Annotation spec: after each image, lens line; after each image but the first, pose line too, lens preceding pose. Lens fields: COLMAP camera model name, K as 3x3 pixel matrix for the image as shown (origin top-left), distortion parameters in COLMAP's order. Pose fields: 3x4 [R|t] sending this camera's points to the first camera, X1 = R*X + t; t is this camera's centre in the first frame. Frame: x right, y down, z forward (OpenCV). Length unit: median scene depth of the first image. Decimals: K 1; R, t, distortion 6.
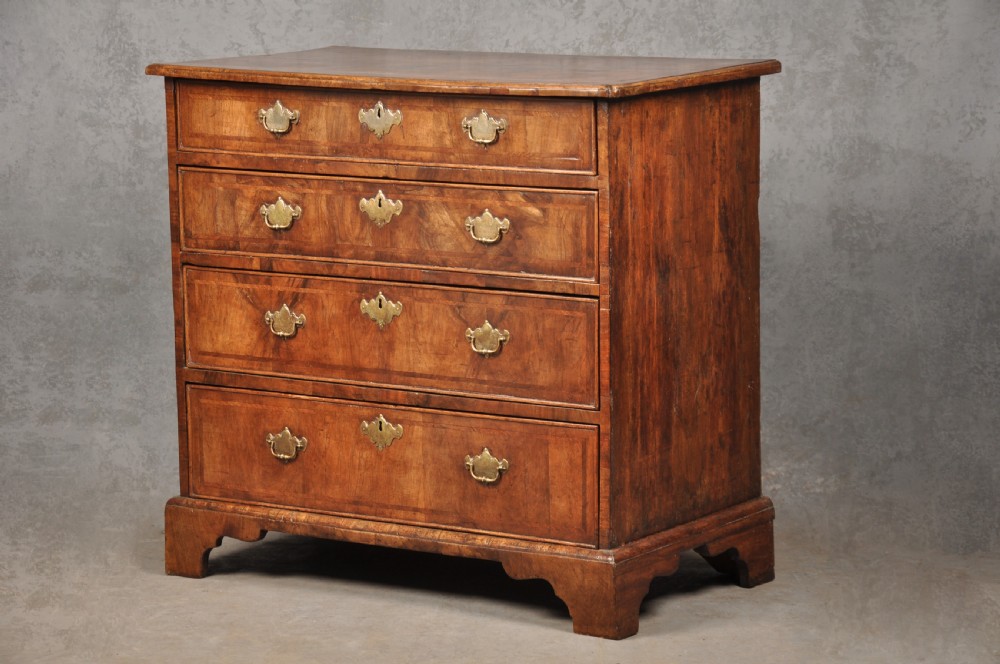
lens RADIAL K [[3135.2, 0, 496.3], [0, 3135.2, 348.8], [0, 0, 1]] dist [0.875798, 2.244642]
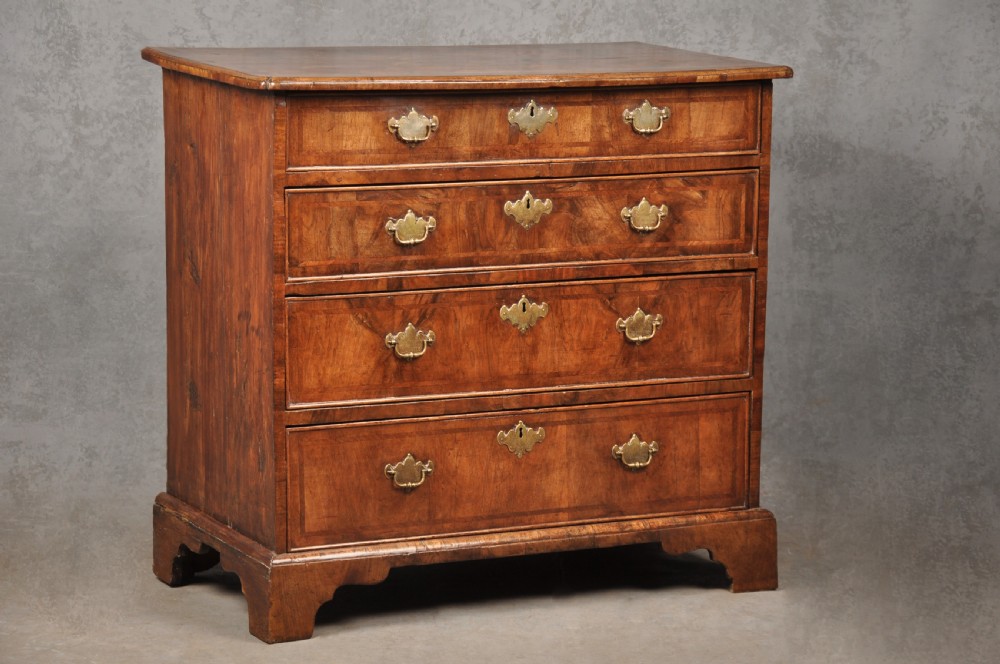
lens RADIAL K [[3135.2, 0, 496.3], [0, 3135.2, 348.8], [0, 0, 1]] dist [0.875798, 2.244642]
pose [[0.504196, -0.124612, 0.854552, -0.876616], [0.112908, 0.990553, 0.077827, -0.078505], [-0.856177, 0.057246, 0.513502, 0.508368]]
